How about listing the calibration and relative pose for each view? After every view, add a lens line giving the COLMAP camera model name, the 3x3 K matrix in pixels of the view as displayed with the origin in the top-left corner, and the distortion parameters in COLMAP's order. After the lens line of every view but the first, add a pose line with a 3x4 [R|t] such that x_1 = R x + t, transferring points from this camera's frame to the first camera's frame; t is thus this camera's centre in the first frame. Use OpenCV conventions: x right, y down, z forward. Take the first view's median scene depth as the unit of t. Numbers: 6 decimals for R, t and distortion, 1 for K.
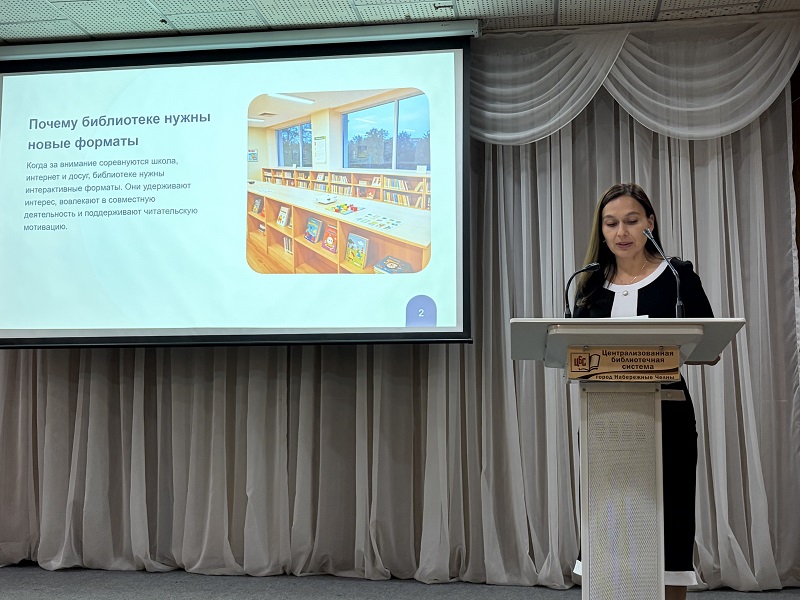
lens RADIAL K [[985.9, 0, 400.0], [0, 985.9, 300.0], [0, 0, 1]] dist [0.044905, -0.038397]
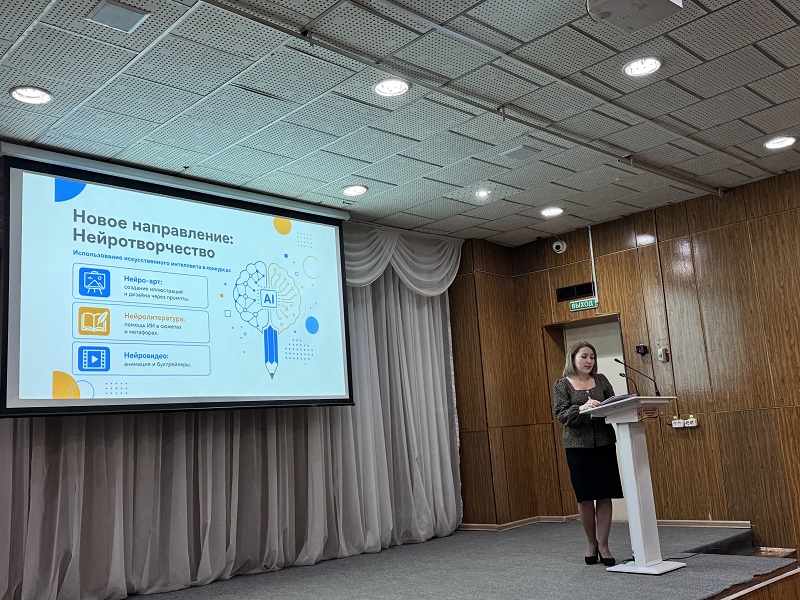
lens RADIAL K [[795.0, 0, 400.0], [0, 795.0, 300.0], [0, 0, 1]] dist [0.287699, -0.679409]
pose [[0.599778, 0.094510, 0.794565, -0.924946], [-0.028517, 0.994894, -0.096812, -0.004124], [-0.799658, 0.035408, 0.599411, 0.116993]]
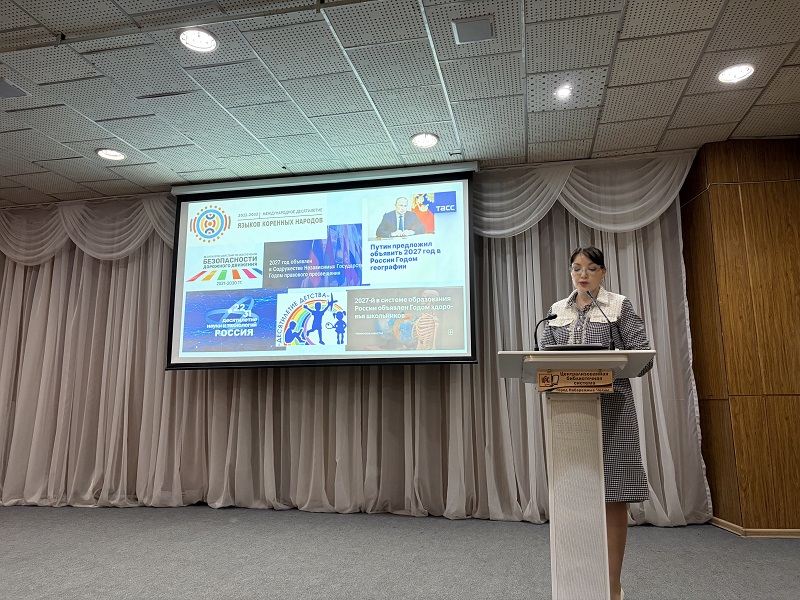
lens RADIAL K [[604.3, 0, 400.0], [0, 604.3, 300.0], [0, 0, 1]] dist [0.035142, -0.005367]
pose [[0.998191, -0.015077, -0.058202, 0.007387], [0.011873, 0.998415, -0.055011, -0.005751], [0.058939, 0.054221, 0.996788, 0.025657]]
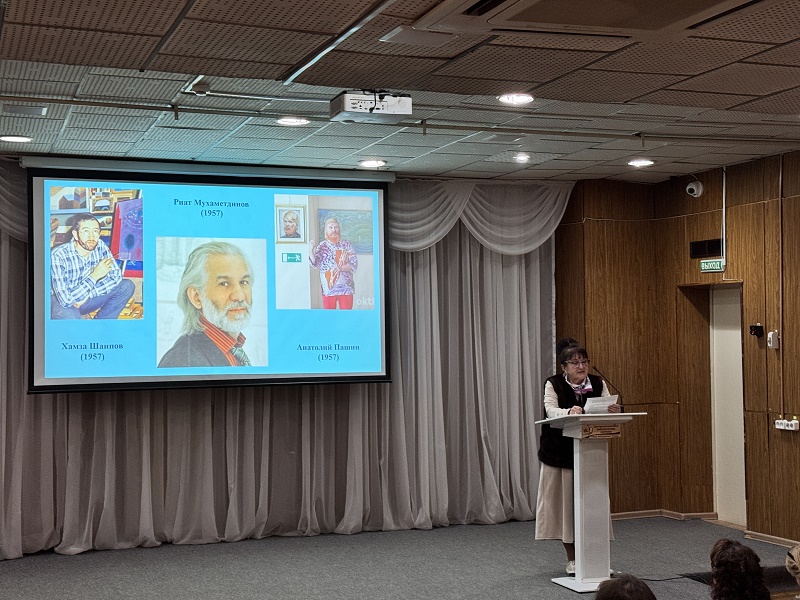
lens RADIAL K [[1209.3, 0, 400.0], [0, 1209.3, 300.0], [0, 0, 1]] dist [0.182490, -0.003867]
pose [[0.874815, 0.000726, 0.484457, -0.819378], [-0.045246, 0.995751, 0.080210, -0.234212], [-0.482340, -0.092088, 0.871130, -0.661639]]
